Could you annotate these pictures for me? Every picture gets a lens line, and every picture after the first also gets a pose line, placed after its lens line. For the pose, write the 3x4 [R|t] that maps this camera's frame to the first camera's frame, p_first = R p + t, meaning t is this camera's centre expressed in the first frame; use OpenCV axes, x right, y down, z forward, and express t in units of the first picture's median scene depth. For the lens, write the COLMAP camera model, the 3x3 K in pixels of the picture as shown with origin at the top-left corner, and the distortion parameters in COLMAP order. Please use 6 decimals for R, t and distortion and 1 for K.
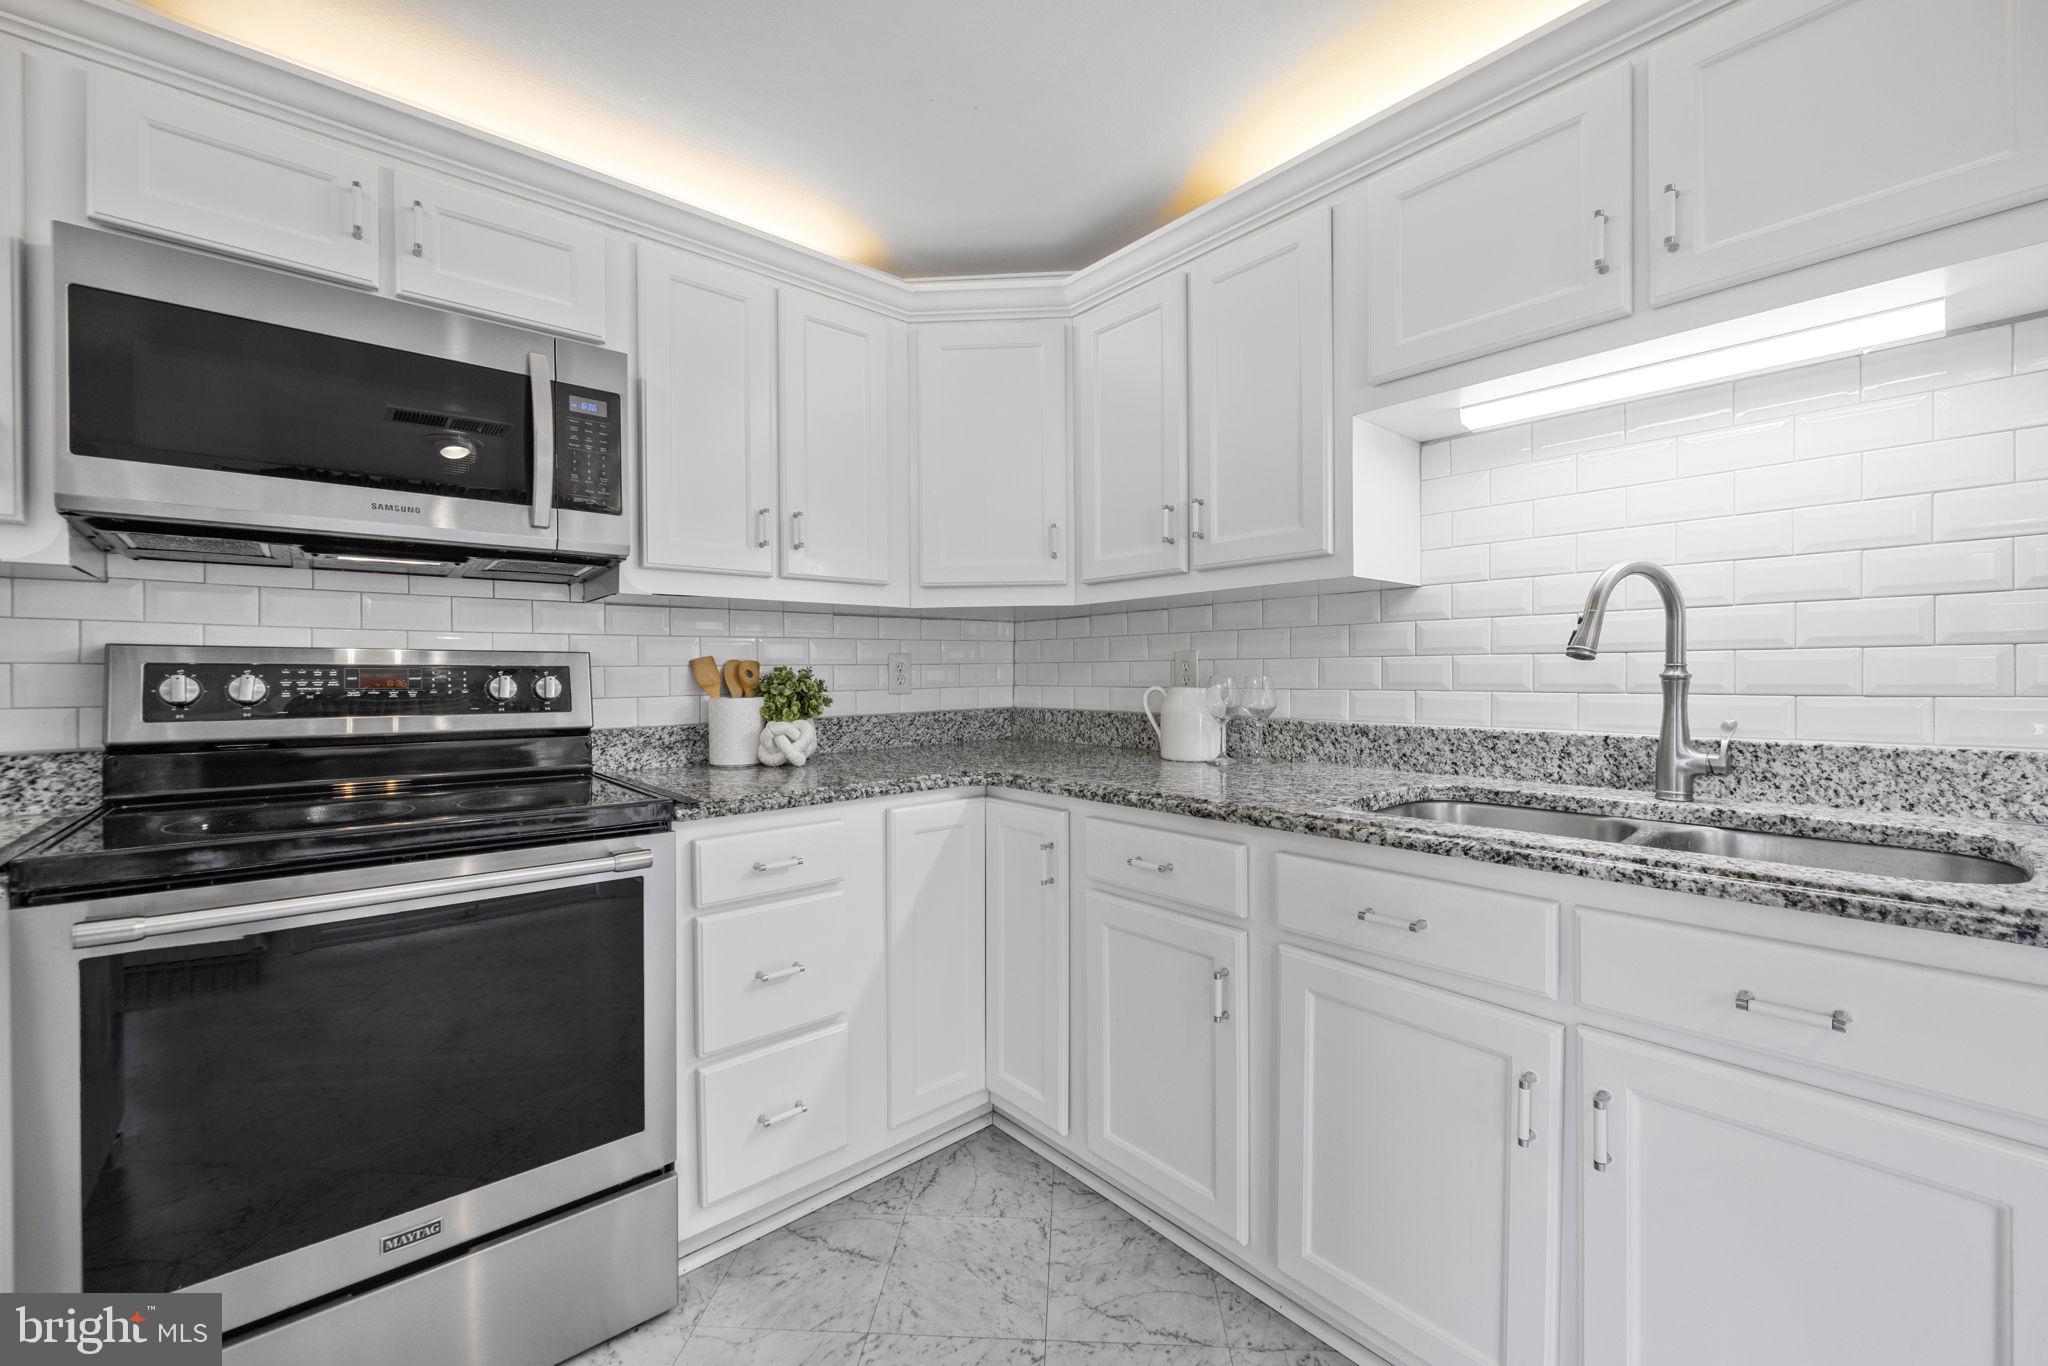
lens RADIAL K [[813.8, 0, 1022.0], [0, 813.8, 683.6], [0, 0, 1]] dist [-0.001956, 0.000155]
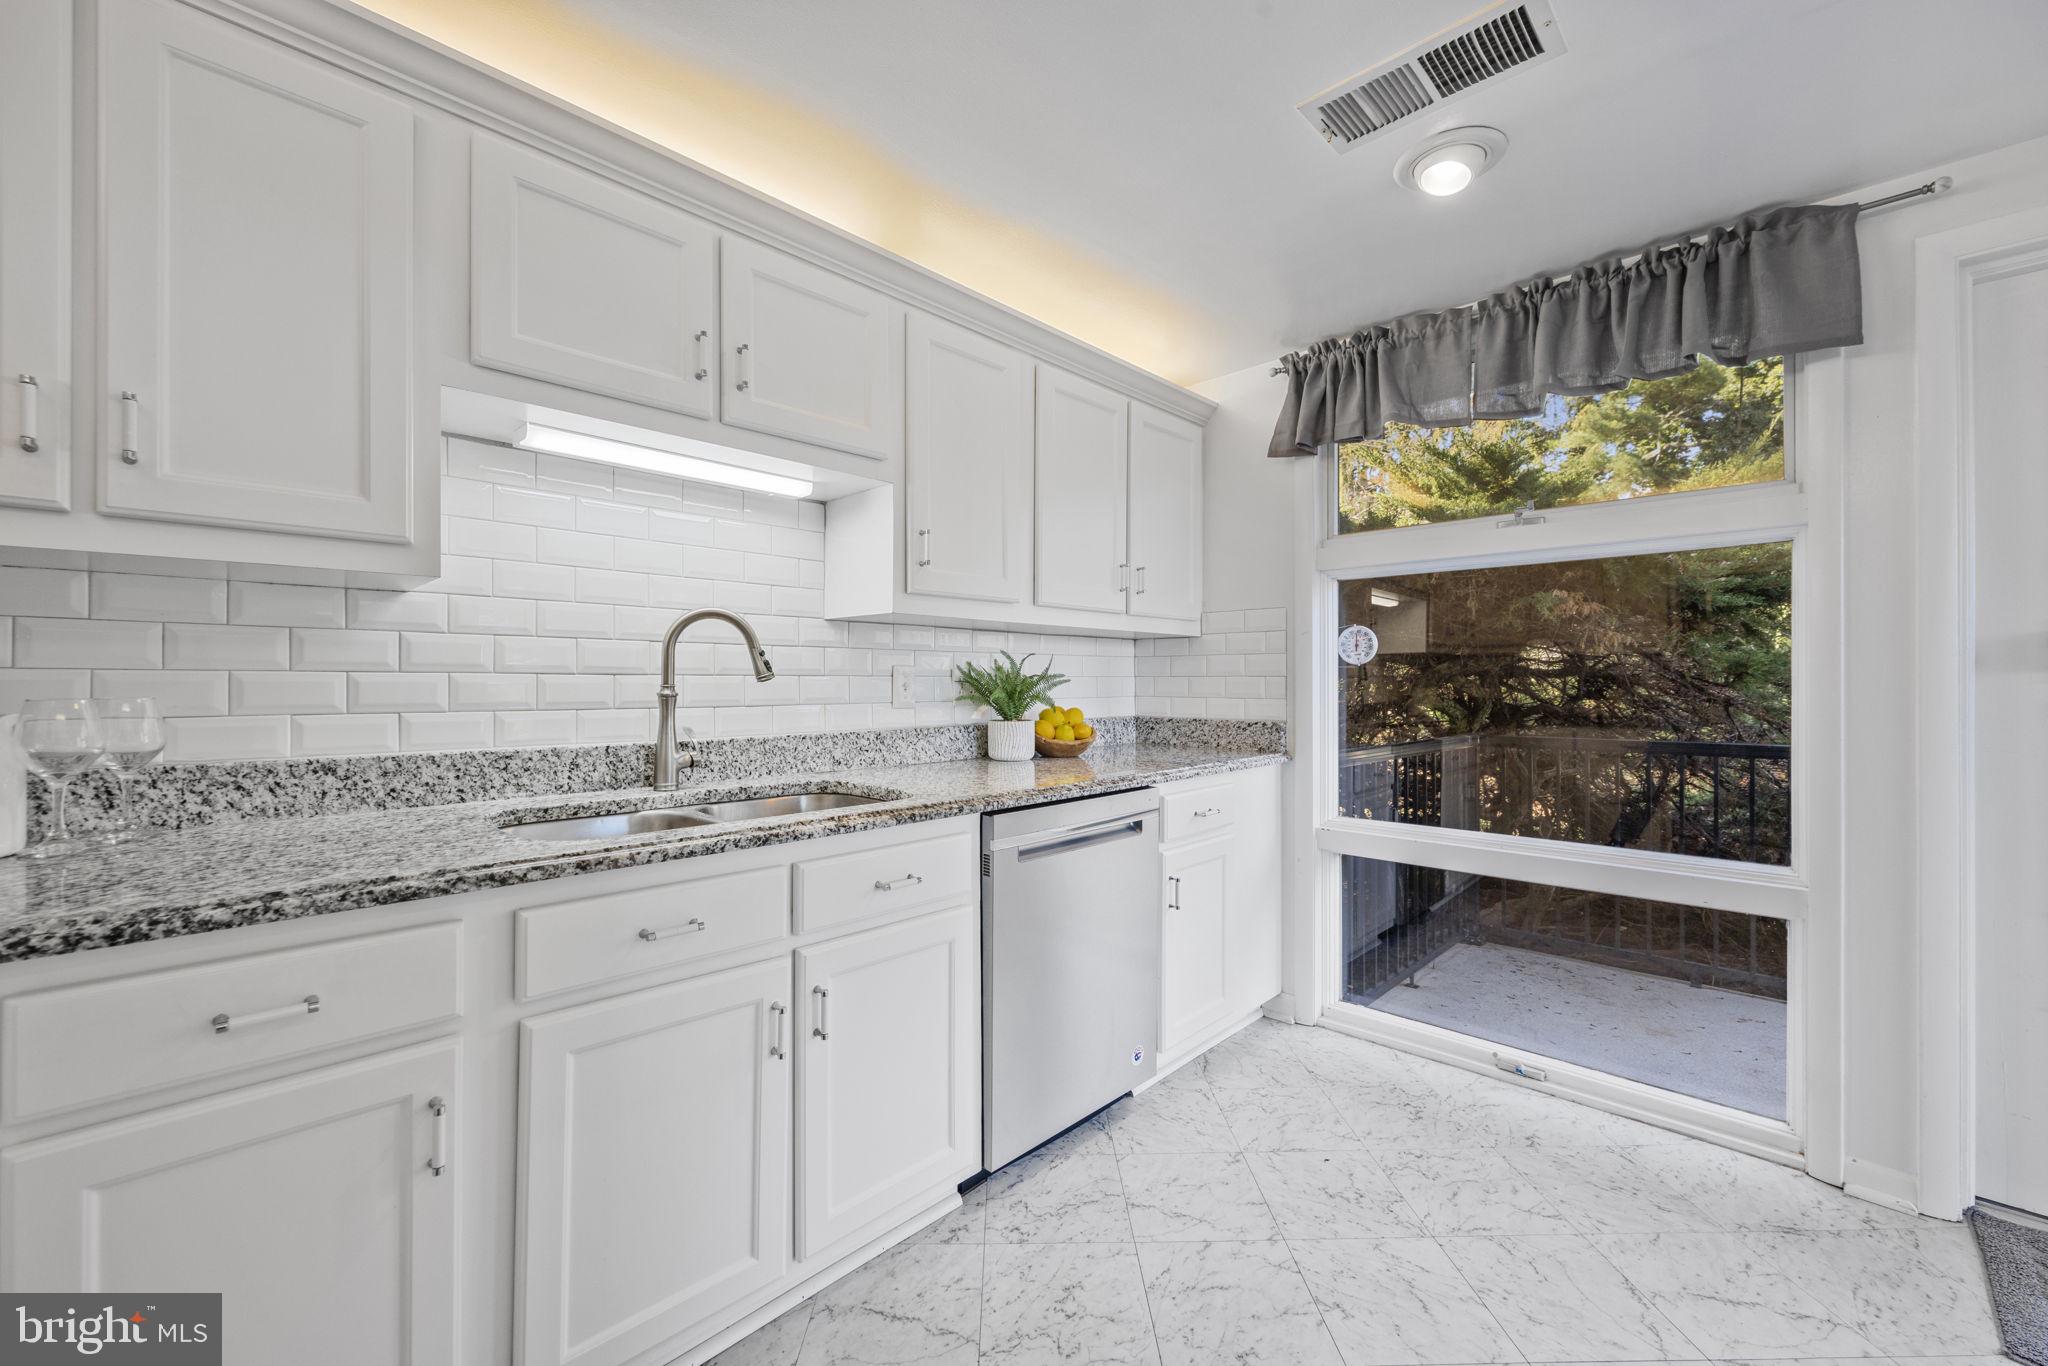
lens RADIAL K [[813.8, 0, 1018.7], [0, 813.8, 683.7], [0, 0, 1]] dist [-0.001956, 0.000155]
pose [[-0.079685, 0.006533, 0.996799, -0.492195], [0.011054, 0.999923, -0.005670, -0.011743], [-0.996759, 0.010567, -0.079751, 0.501620]]
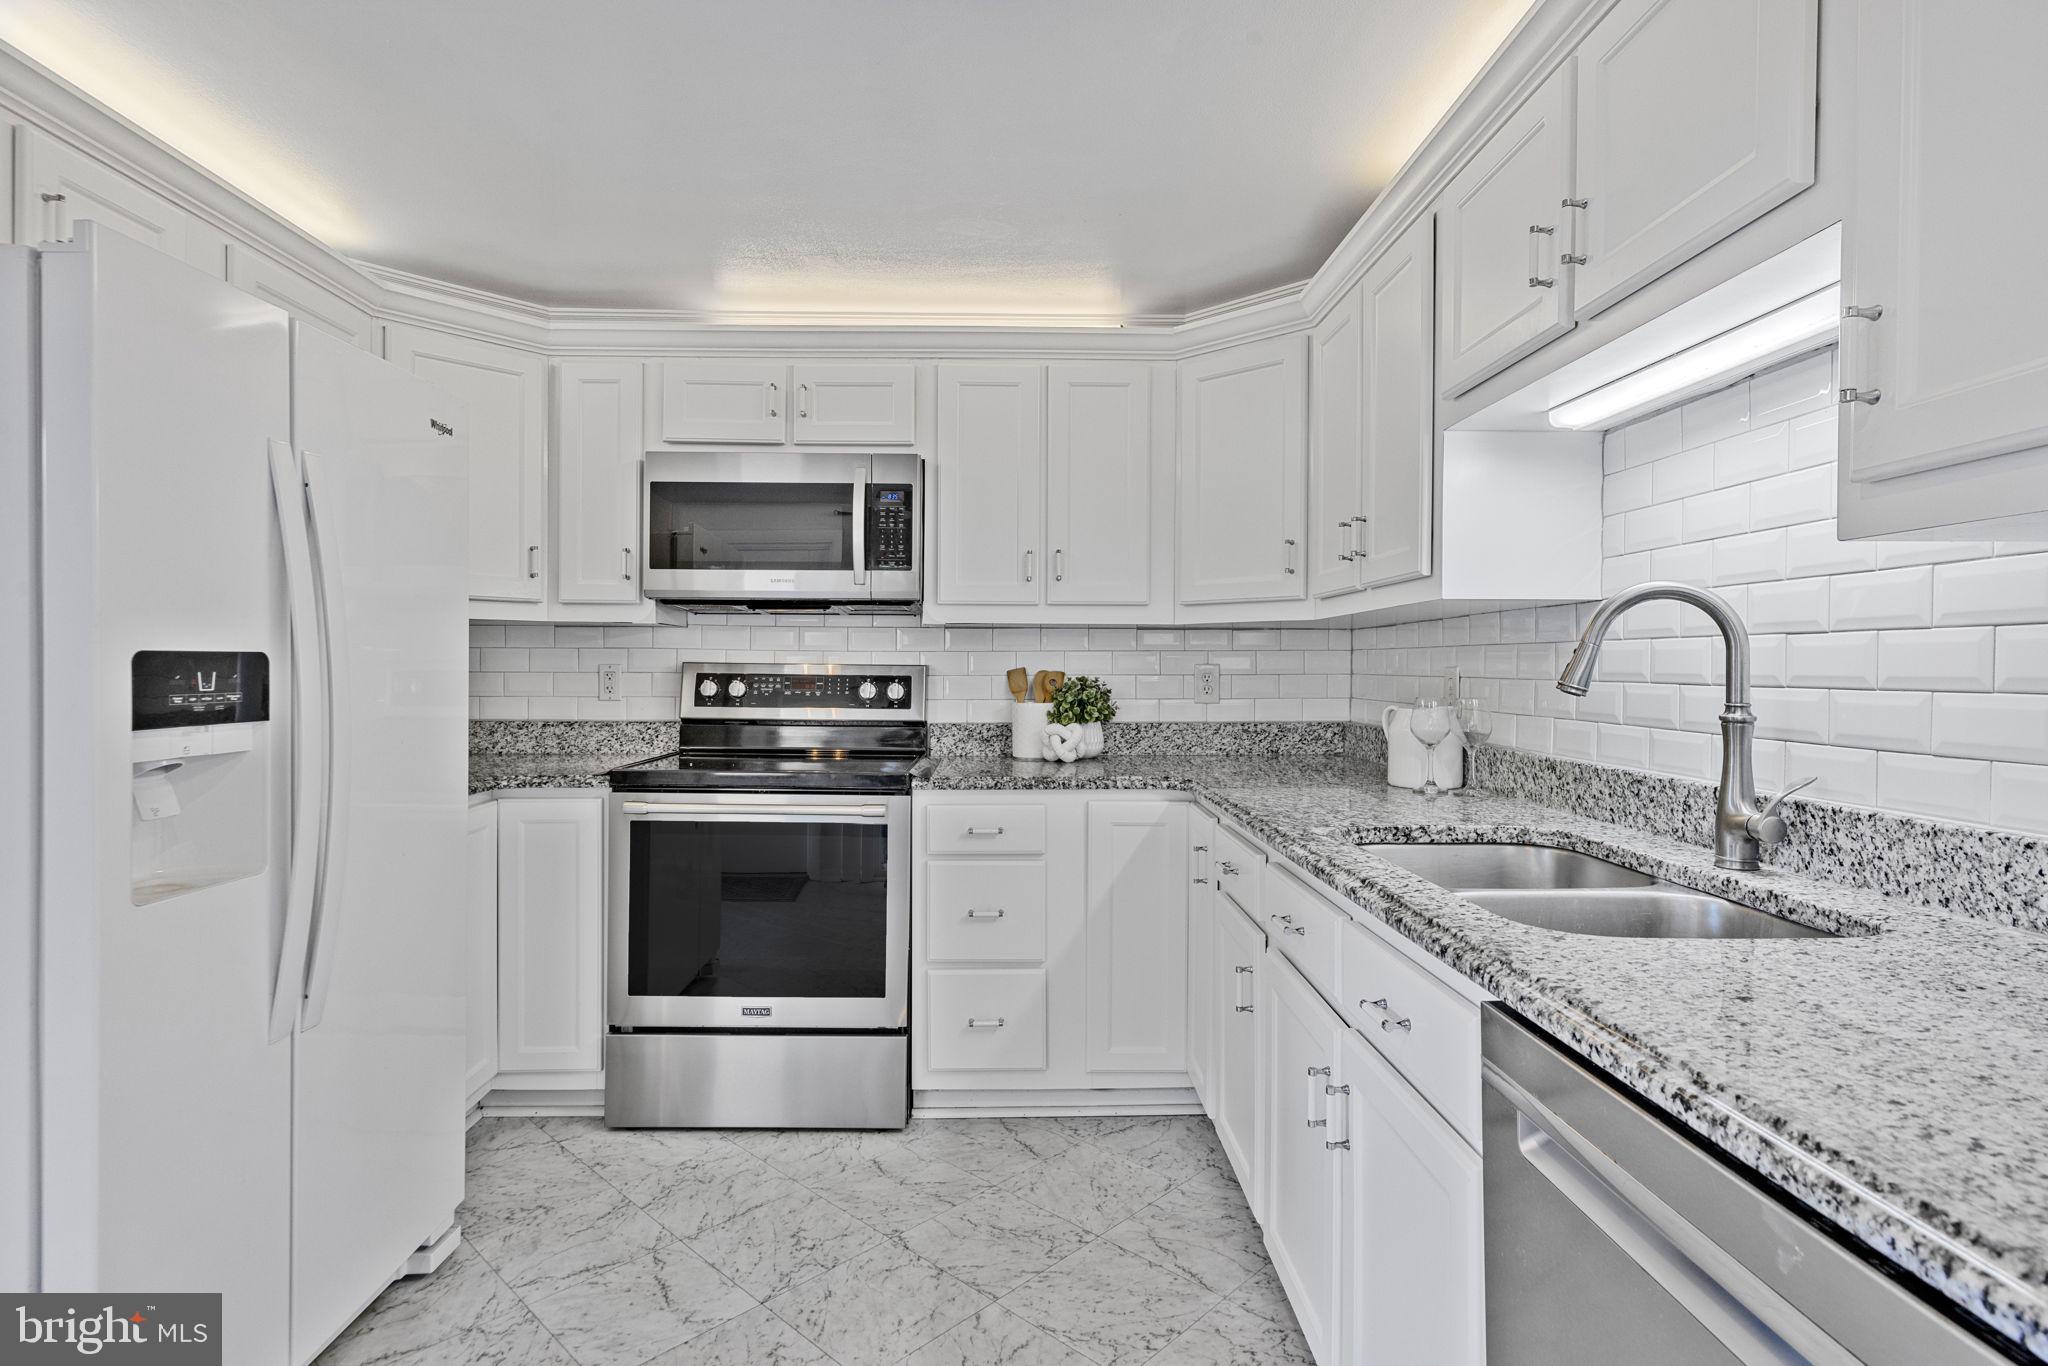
lens RADIAL K [[1028.7, 0, 1023.0], [0, 1028.7, 675.6], [0, 0, 1]] dist [0.007420, 0.003587]
pose [[0.768497, 0.017306, -0.639620, 0.844334], [-0.018211, 0.999821, 0.005171, -0.041446], [0.639595, 0.007674, 0.768674, -0.254126]]
